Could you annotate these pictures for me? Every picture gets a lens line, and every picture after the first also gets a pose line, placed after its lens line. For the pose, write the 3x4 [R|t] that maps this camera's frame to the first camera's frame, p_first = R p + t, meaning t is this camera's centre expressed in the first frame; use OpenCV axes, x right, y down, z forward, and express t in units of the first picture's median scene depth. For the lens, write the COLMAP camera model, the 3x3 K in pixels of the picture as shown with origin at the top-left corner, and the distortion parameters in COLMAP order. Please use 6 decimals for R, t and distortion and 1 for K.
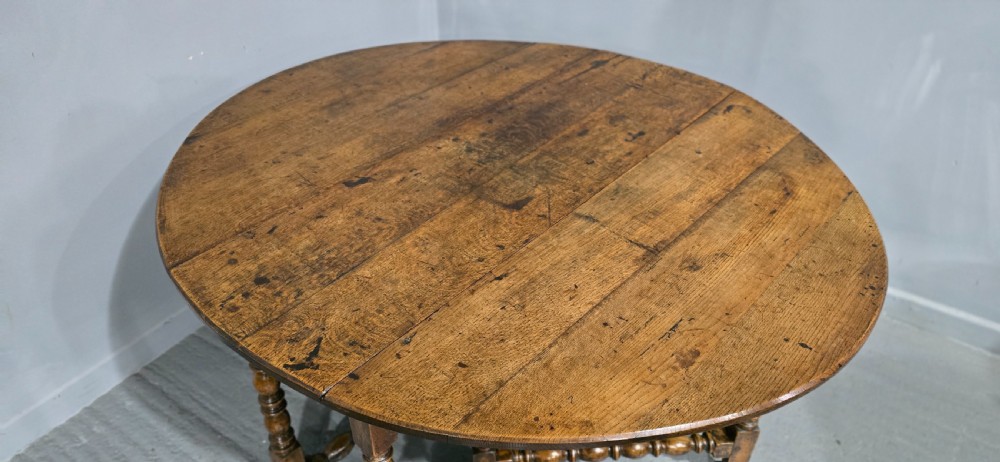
lens RADIAL K [[689.0, 0, 495.0], [0, 689.0, 231.4], [0, 0, 1]] dist [0.076568, -0.087004]
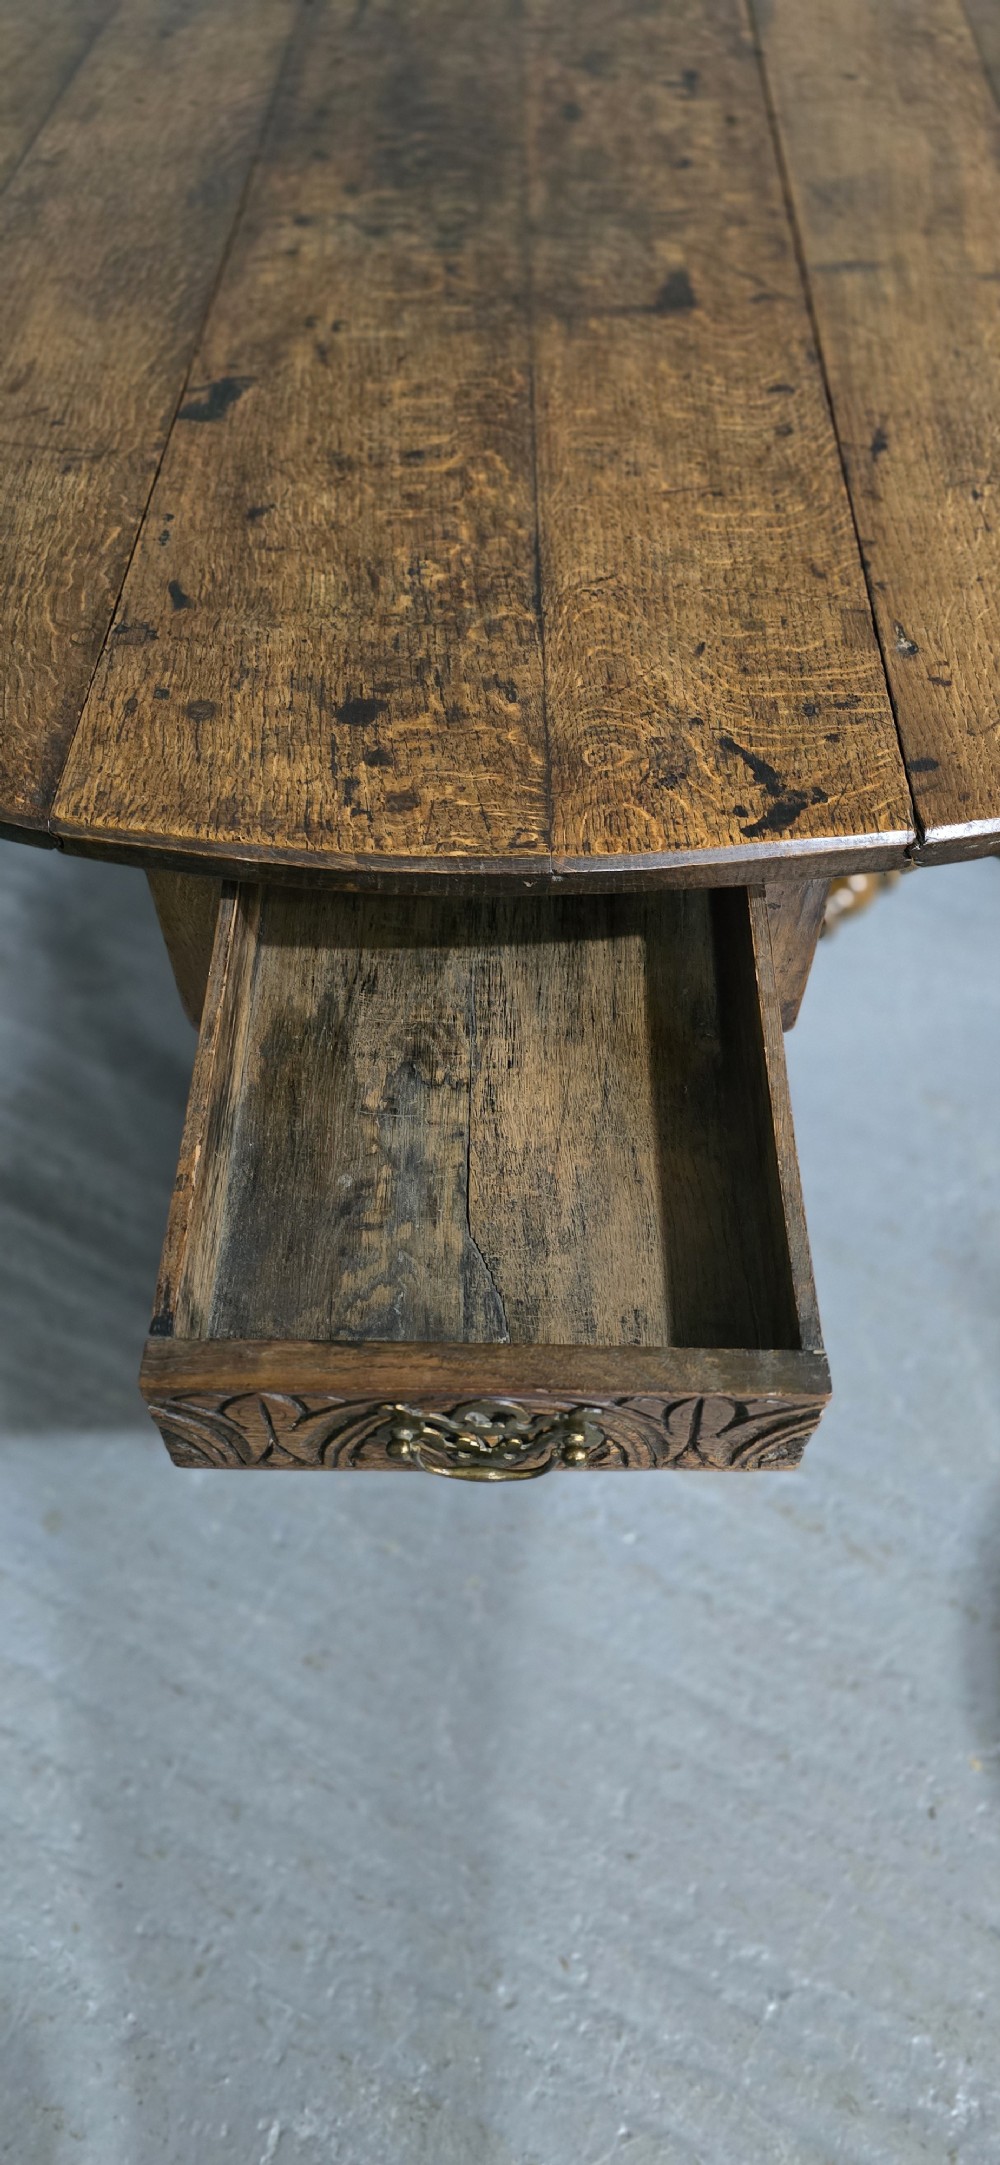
lens RADIAL K [[1491.7, 0, 513.1], [0, 1491.7, 1090.9], [0, 0, 1]] dist [0.076568, -0.087004]
pose [[0.773473, -0.498138, 0.391916, -0.587392], [0.372937, 0.857642, 0.354075, 0.005202], [-0.512501, -0.127707, 0.849137, 0.355554]]
